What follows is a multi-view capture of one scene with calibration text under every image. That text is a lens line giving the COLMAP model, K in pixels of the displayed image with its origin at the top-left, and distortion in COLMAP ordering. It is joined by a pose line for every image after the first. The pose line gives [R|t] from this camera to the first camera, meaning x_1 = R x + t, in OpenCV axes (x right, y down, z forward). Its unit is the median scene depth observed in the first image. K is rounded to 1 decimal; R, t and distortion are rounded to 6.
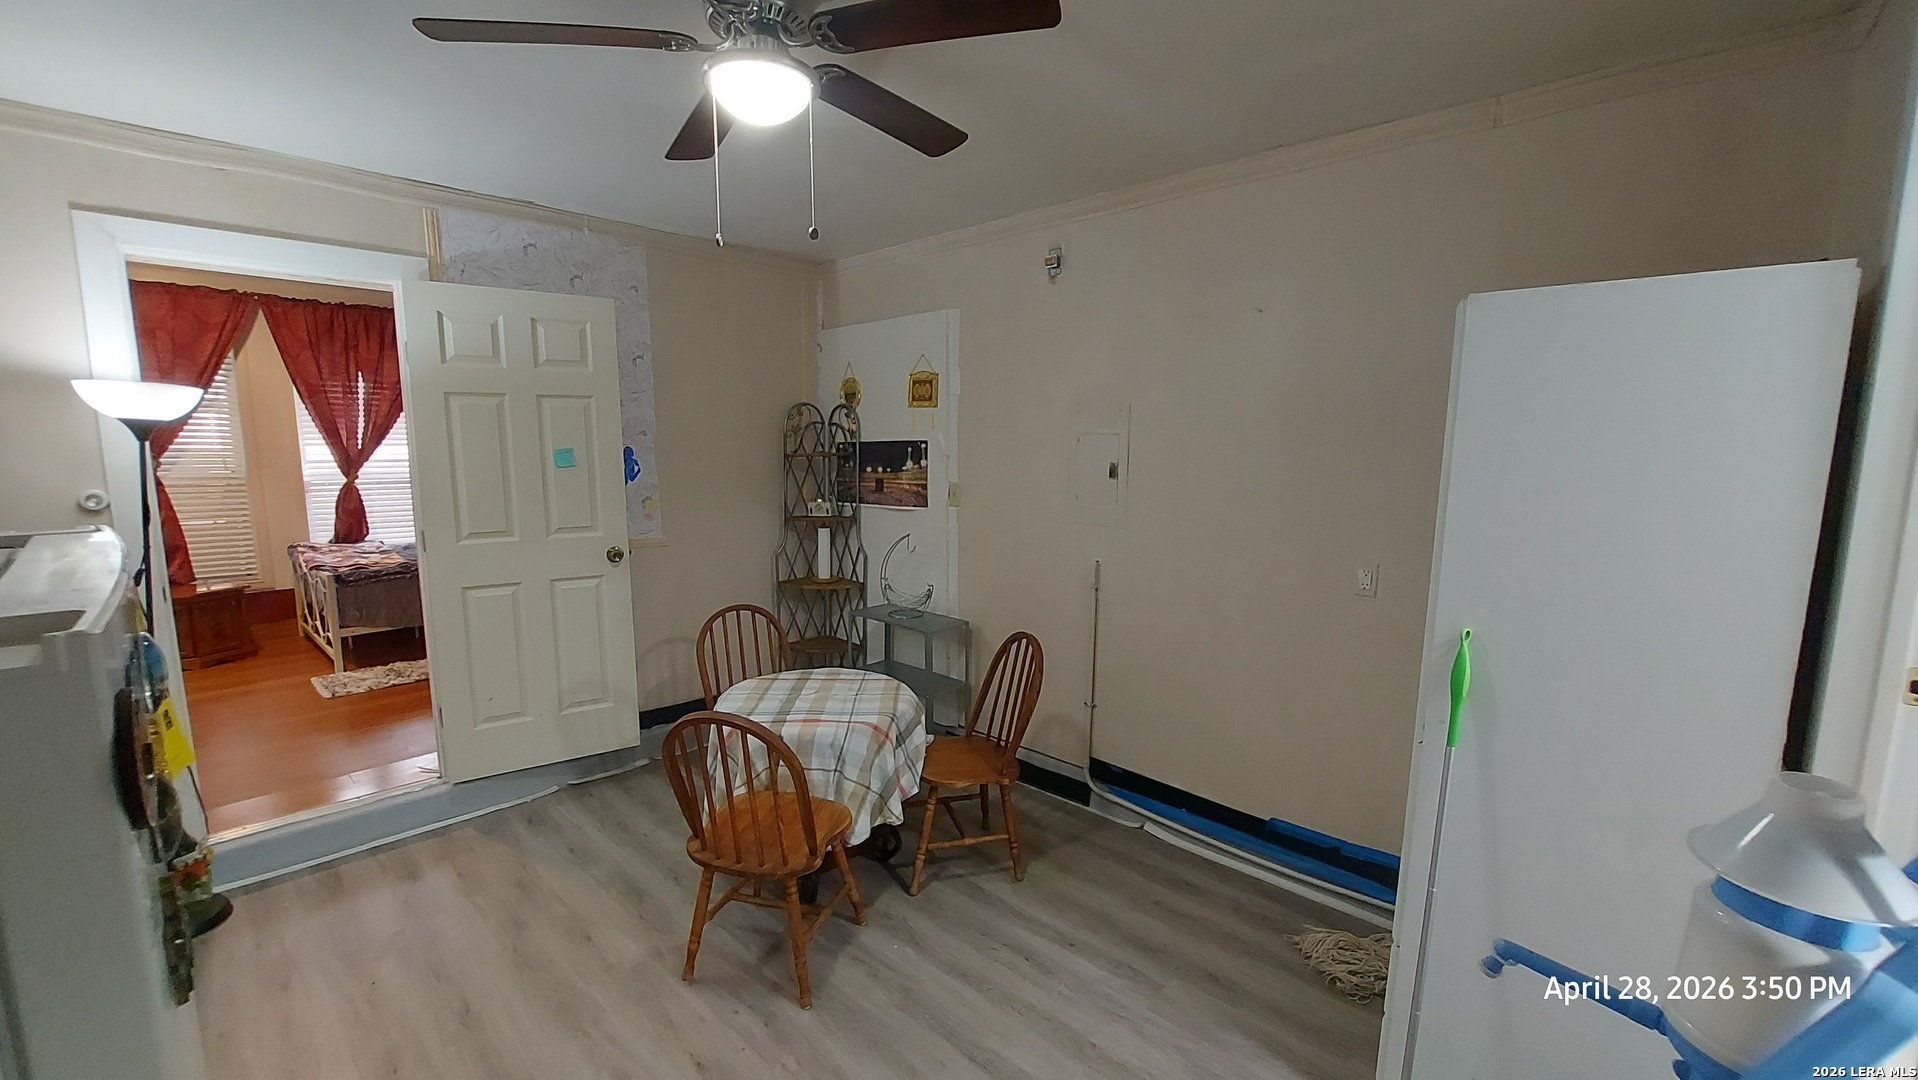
lens RADIAL K [[766.3, 0, 964.9], [0, 766.3, 546.2], [0, 0, 1]] dist [-0.012164, -0.000086]
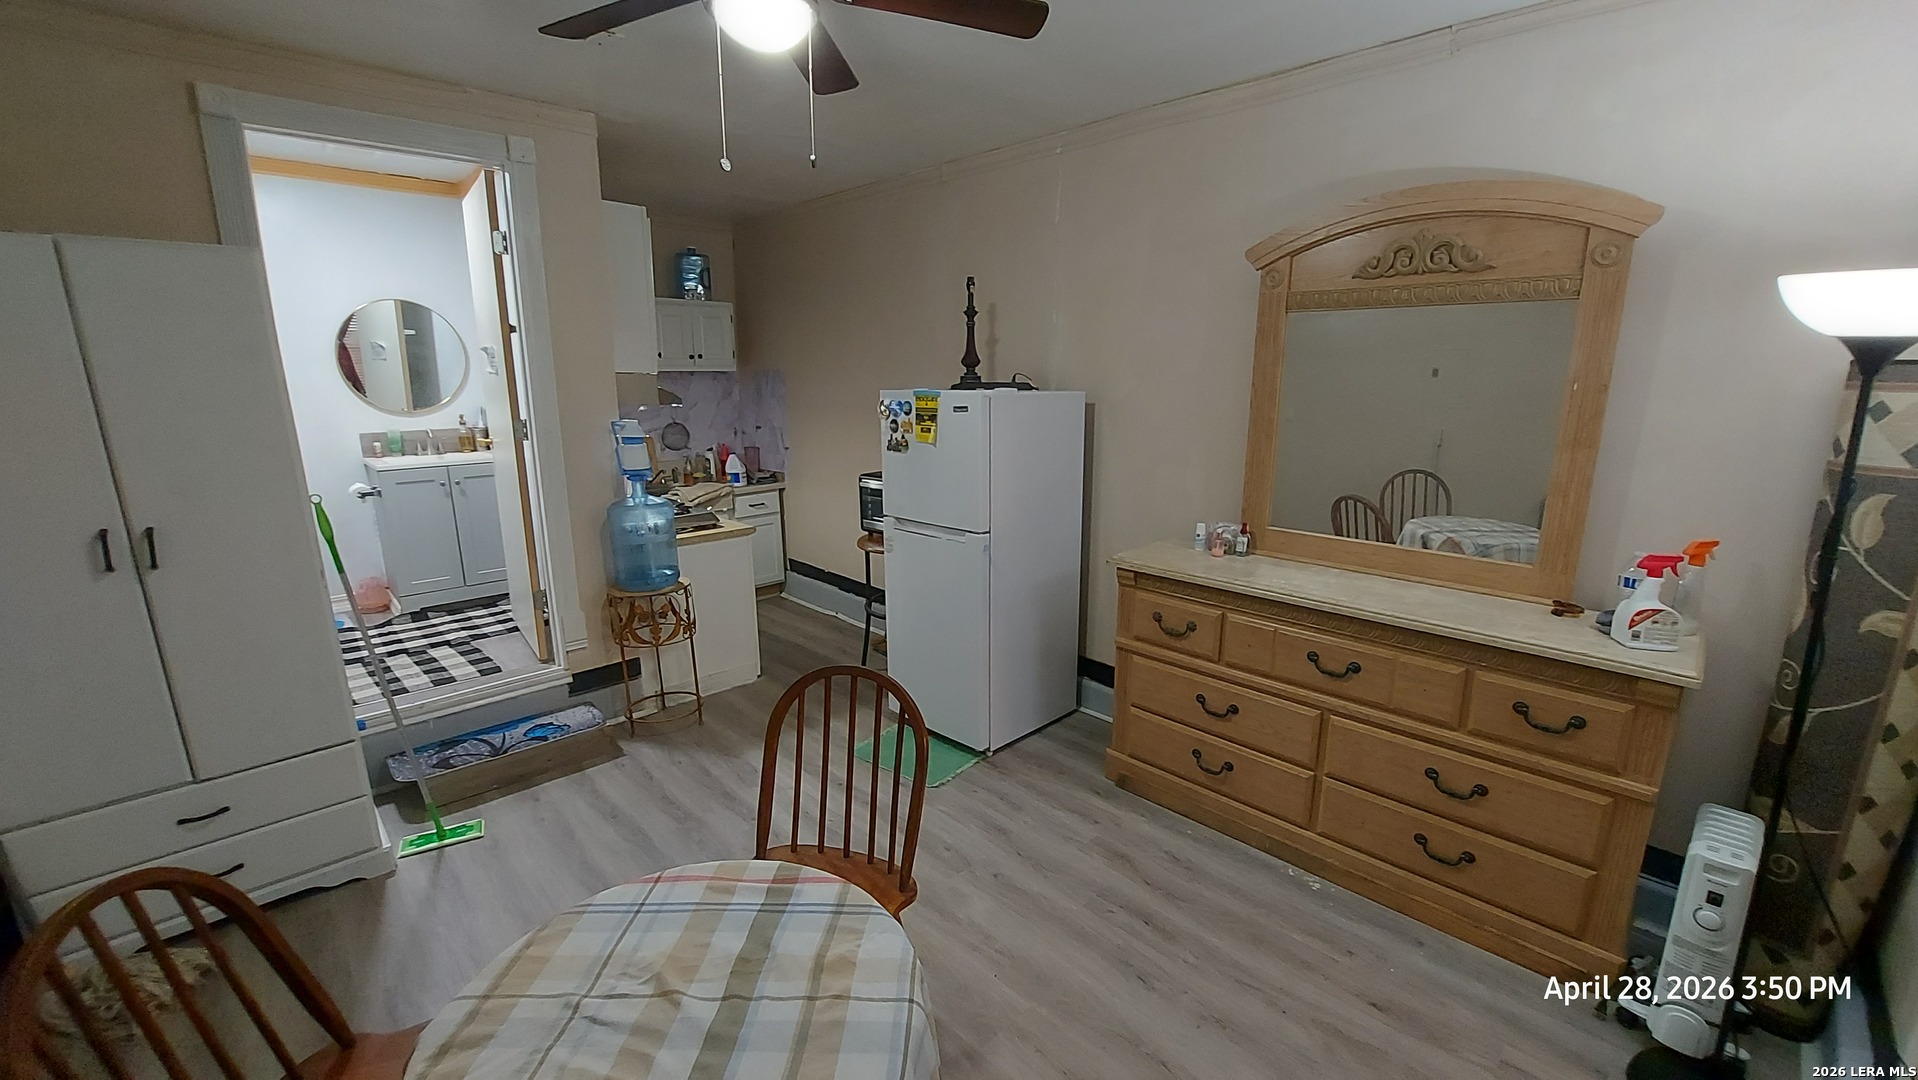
lens RADIAL K [[766.3, 0, 964.5], [0, 766.3, 541.9], [0, 0, 1]] dist [-0.012164, -0.000086]
pose [[-0.998601, -0.020862, 0.048582, -0.300252], [-0.002475, 0.936299, 0.351195, -0.147050], [-0.052814, 0.350583, -0.935041, 1.077011]]
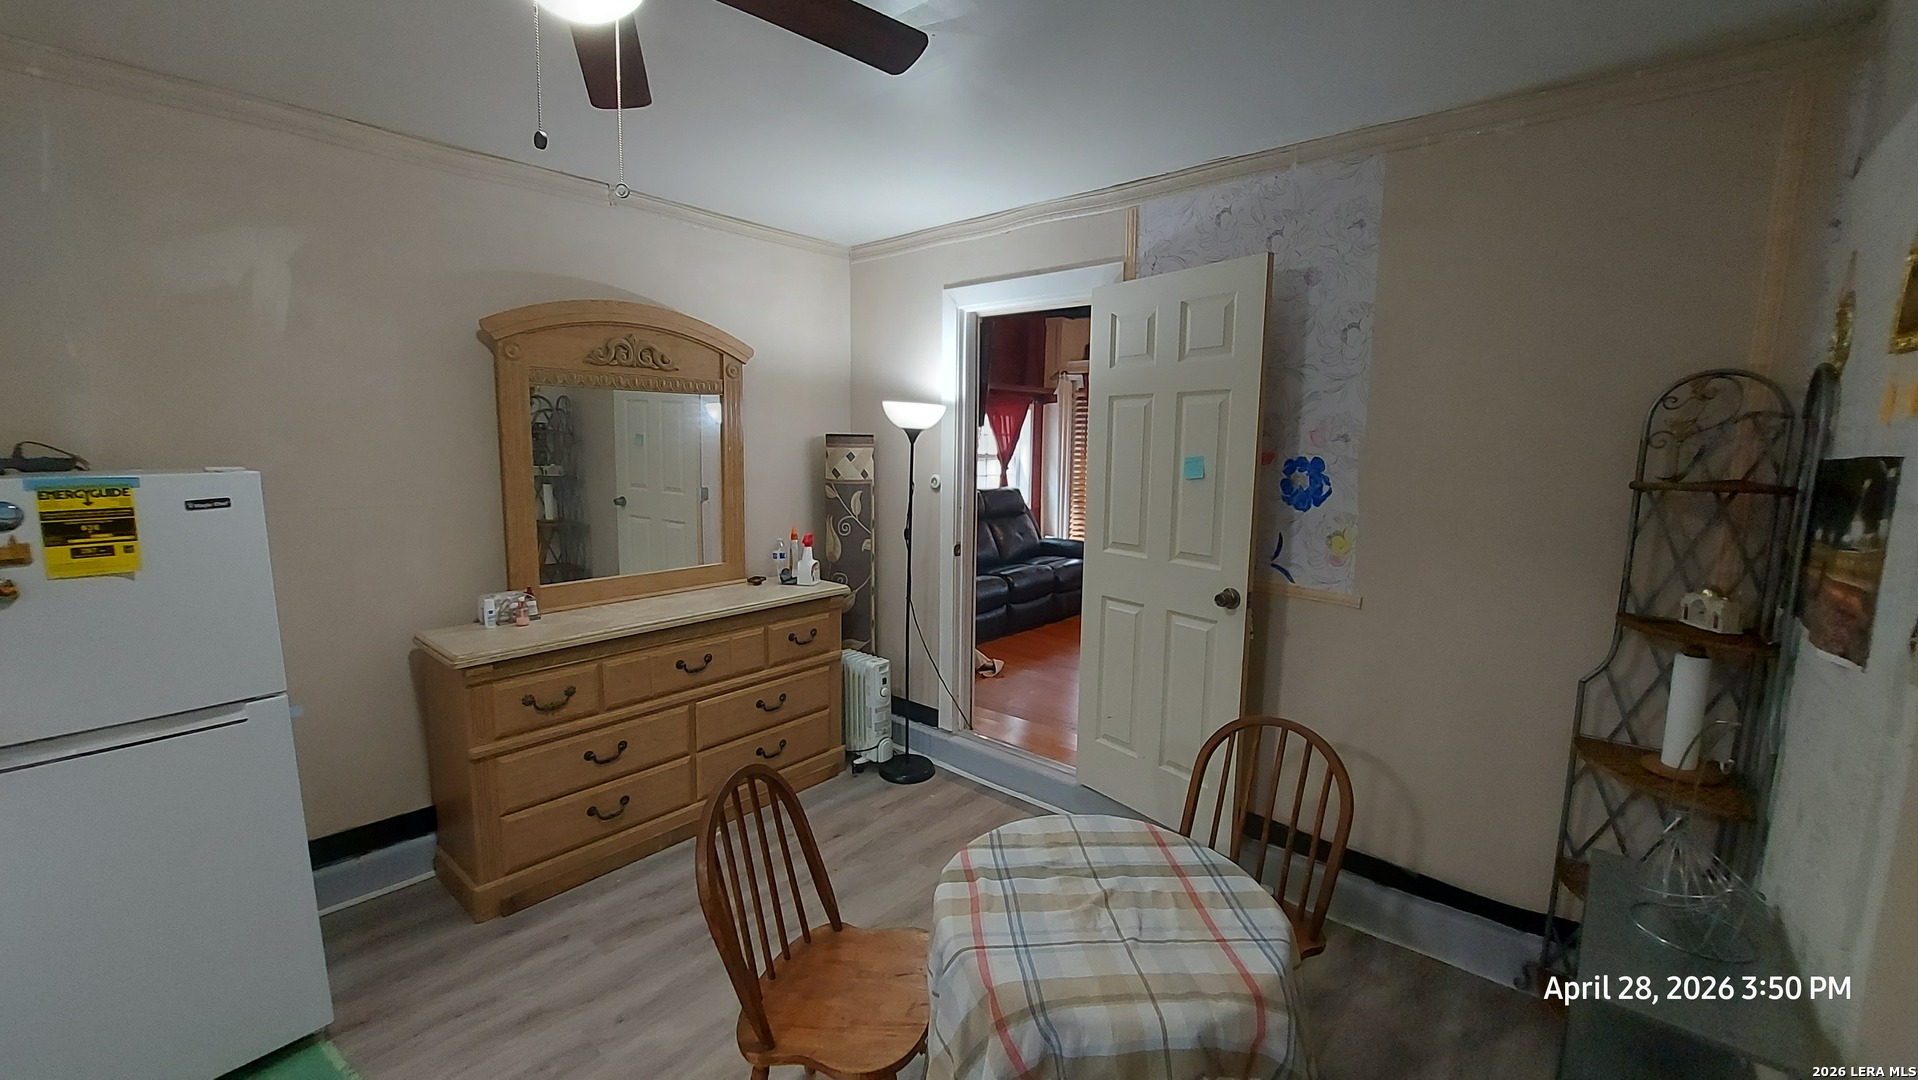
lens RADIAL K [[766.3, 0, 958.6], [0, 766.3, 544.1], [0, 0, 1]] dist [-0.012164, -0.000086]
pose [[0.037414, 0.129593, -0.990861, 0.274861], [-0.149093, 0.981181, 0.122697, -0.095231], [0.988115, 0.143140, 0.056031, 0.691570]]
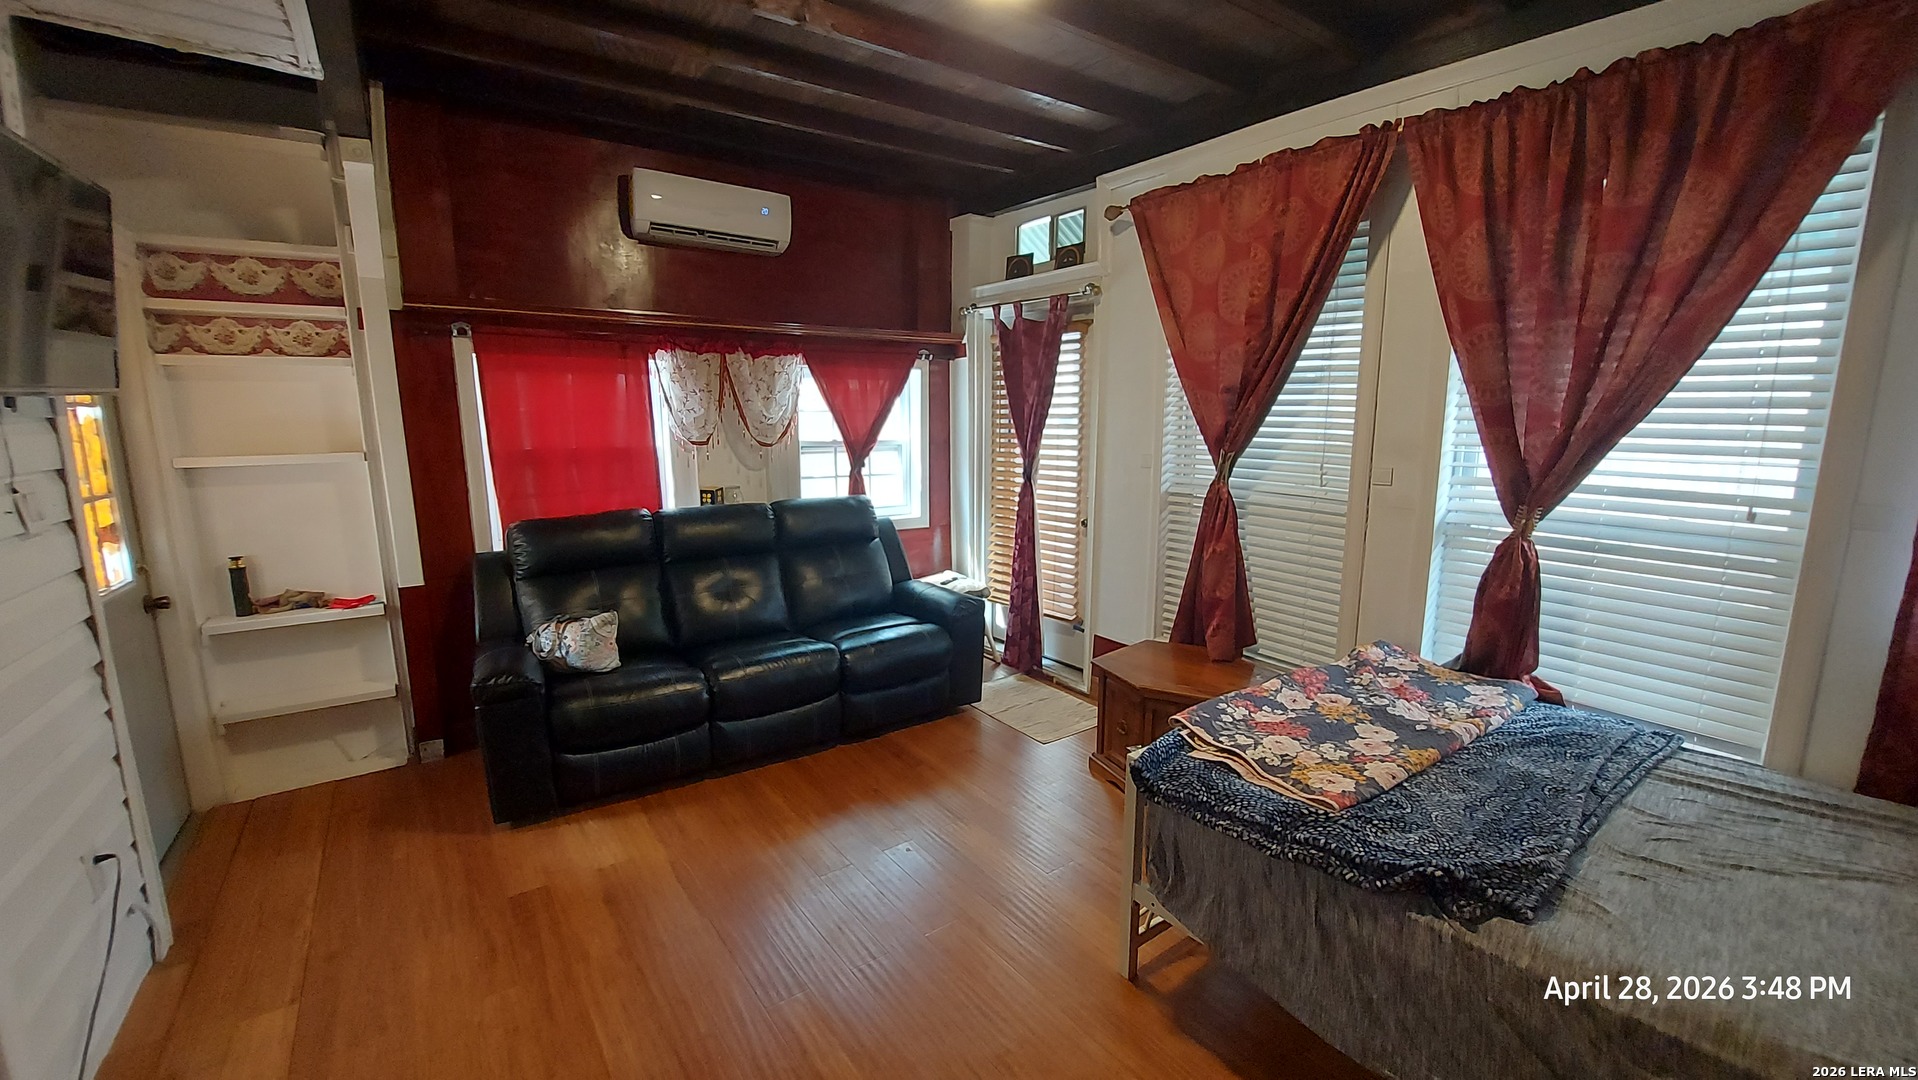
lens RADIAL K [[766.3, 0, 961.8], [0, 766.3, 544.2], [0, 0, 1]] dist [-0.012164, -0.000086]
pose [[-0.197091, 0.152637, -0.968430, -0.579276], [-0.141649, 0.973008, 0.182186, -0.187318], [0.970098, 0.173085, -0.170150, 1.297910]]
